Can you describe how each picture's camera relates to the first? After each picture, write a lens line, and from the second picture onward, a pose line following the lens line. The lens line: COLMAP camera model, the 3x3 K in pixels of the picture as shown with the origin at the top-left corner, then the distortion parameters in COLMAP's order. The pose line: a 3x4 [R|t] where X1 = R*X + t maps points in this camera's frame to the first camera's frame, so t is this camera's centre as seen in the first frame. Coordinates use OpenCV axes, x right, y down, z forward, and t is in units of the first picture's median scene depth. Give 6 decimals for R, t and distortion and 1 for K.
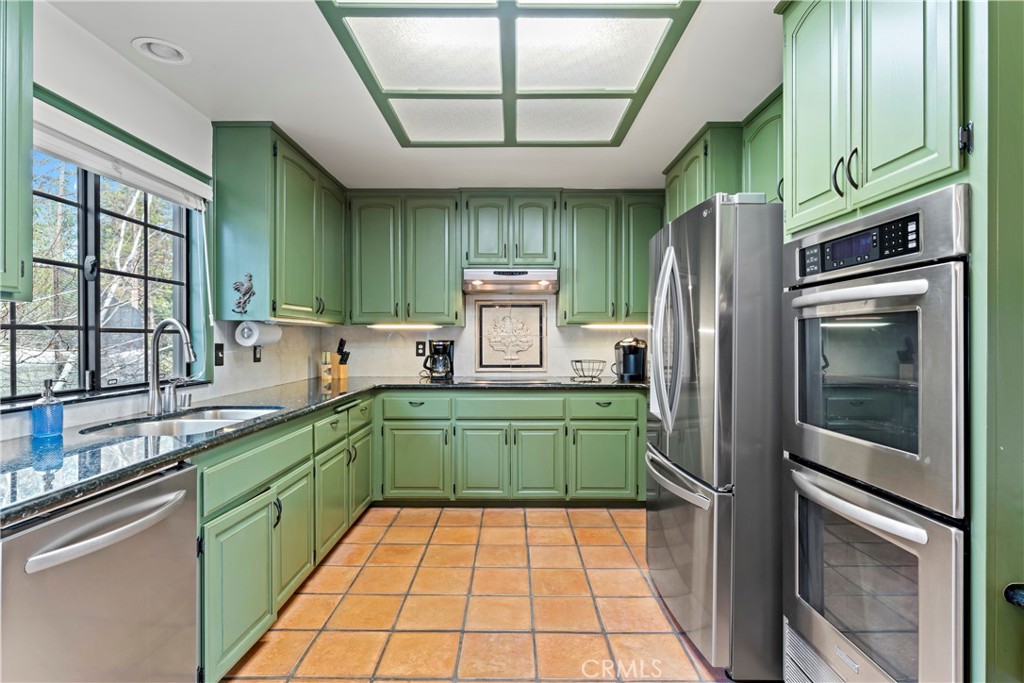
lens RADIAL K [[497.5, 0, 504.7], [0, 497.5, 340.6], [0, 0, 1]] dist [0.000844, -0.002012]
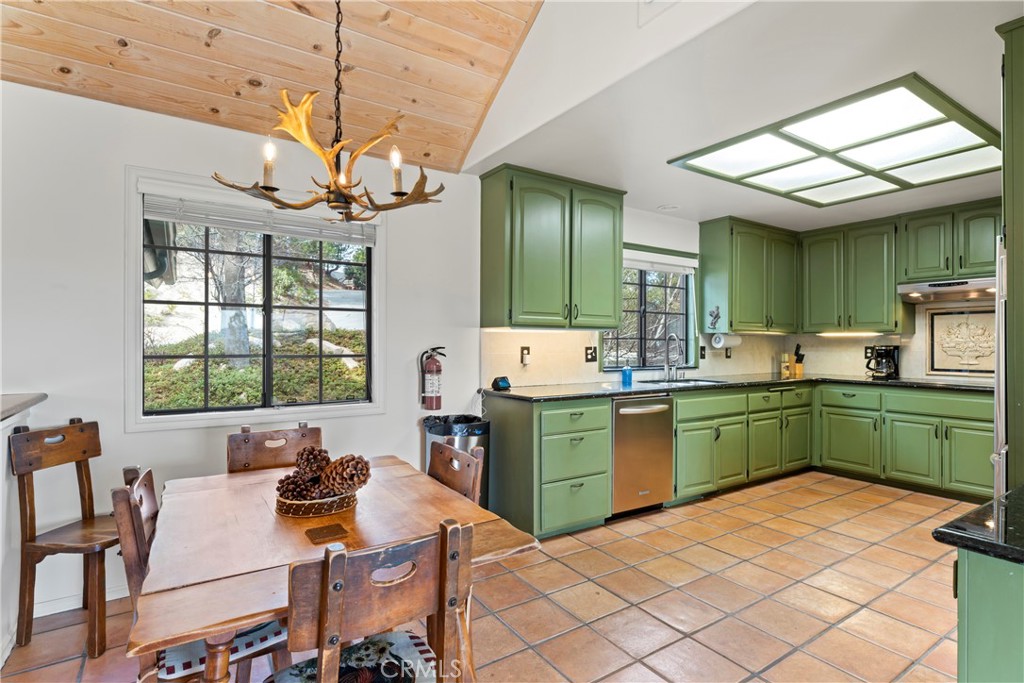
lens RADIAL K [[497.5, 0, 510.4], [0, 497.5, 342.8], [0, 0, 1]] dist [0.000844, -0.002012]
pose [[0.546567, 0.000256, -0.837415, 0.413520], [-0.006046, 0.999975, -0.003641, 0.002947], [0.837394, 0.007053, 0.546555, -0.417730]]
